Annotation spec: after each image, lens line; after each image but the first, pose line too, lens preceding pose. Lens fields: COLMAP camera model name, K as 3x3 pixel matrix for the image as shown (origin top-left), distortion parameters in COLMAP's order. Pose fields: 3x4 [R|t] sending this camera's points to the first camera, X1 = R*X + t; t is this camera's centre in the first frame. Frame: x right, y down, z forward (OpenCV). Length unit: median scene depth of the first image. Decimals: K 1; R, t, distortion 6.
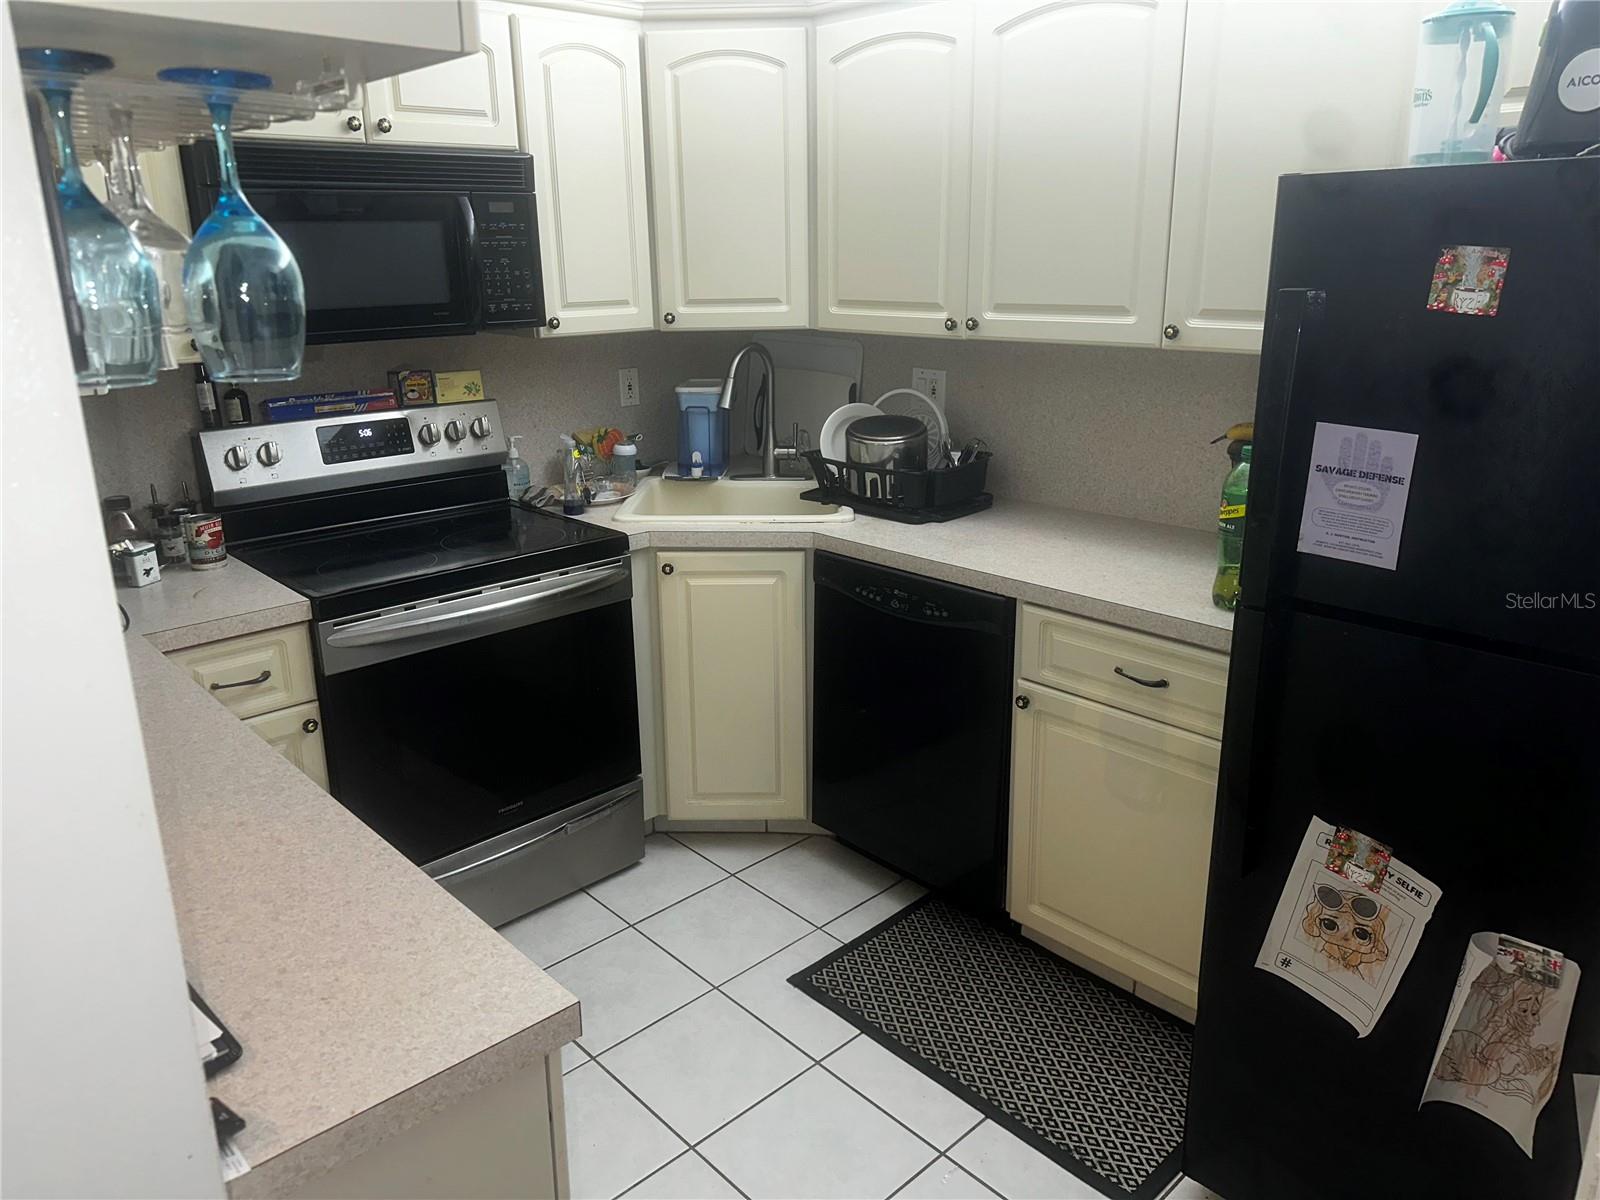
lens RADIAL K [[1125.5, 0, 795.4], [0, 1125.5, 609.0], [0, 0, 1]] dist [0.064316, -0.051749]
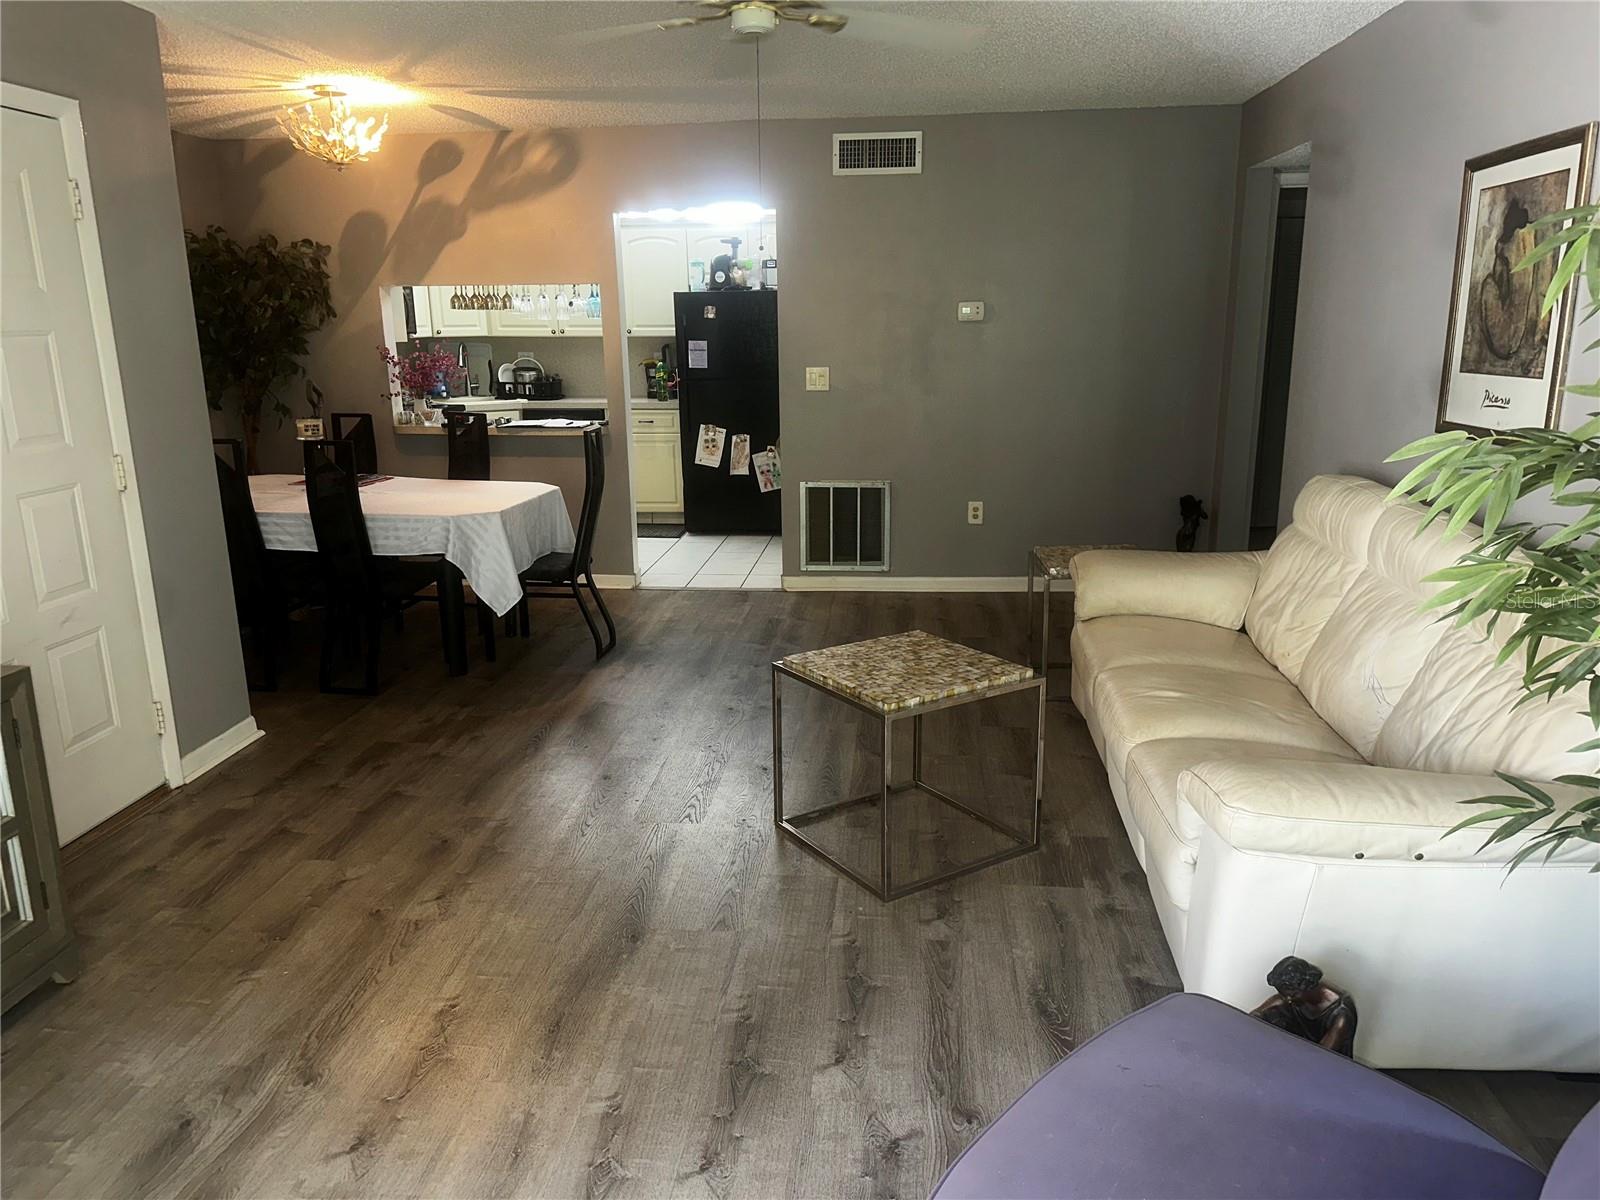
lens RADIAL K [[1125.5, 0, 805.4], [0, 1125.5, 599.5], [0, 0, 1]] dist [0.064316, -0.051749]
pose [[0.768511, -0.151930, 0.621536, -1.283415], [0.194657, 0.980871, -0.000921, 0.563426], [-0.609507, 0.121694, 0.783385, -1.638115]]
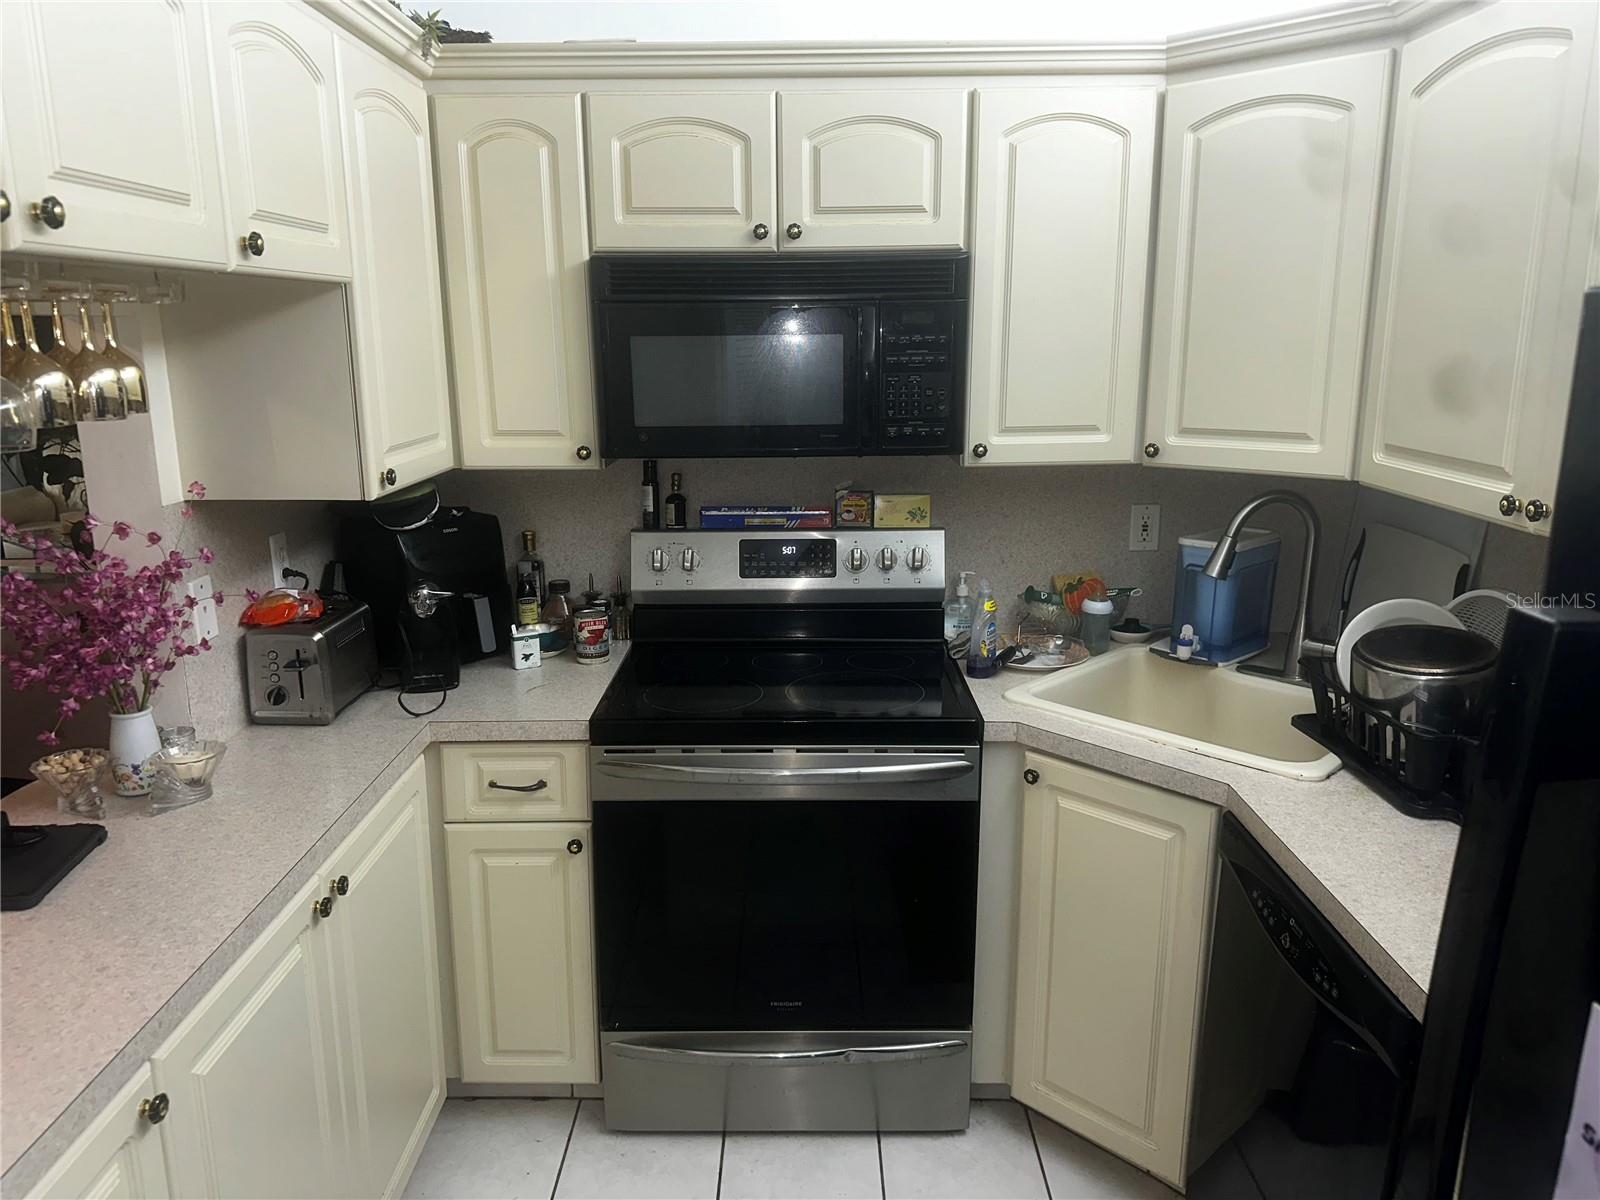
lens RADIAL K [[1125.5, 0, 795.8], [0, 1125.5, 601.9], [0, 0, 1]] dist [0.064316, -0.051749]
pose [[0.717152, 0.166732, -0.676679, 0.265381], [-0.214310, 0.976672, 0.013521, -0.125670], [0.663148, 0.135322, 0.736154, 0.316820]]
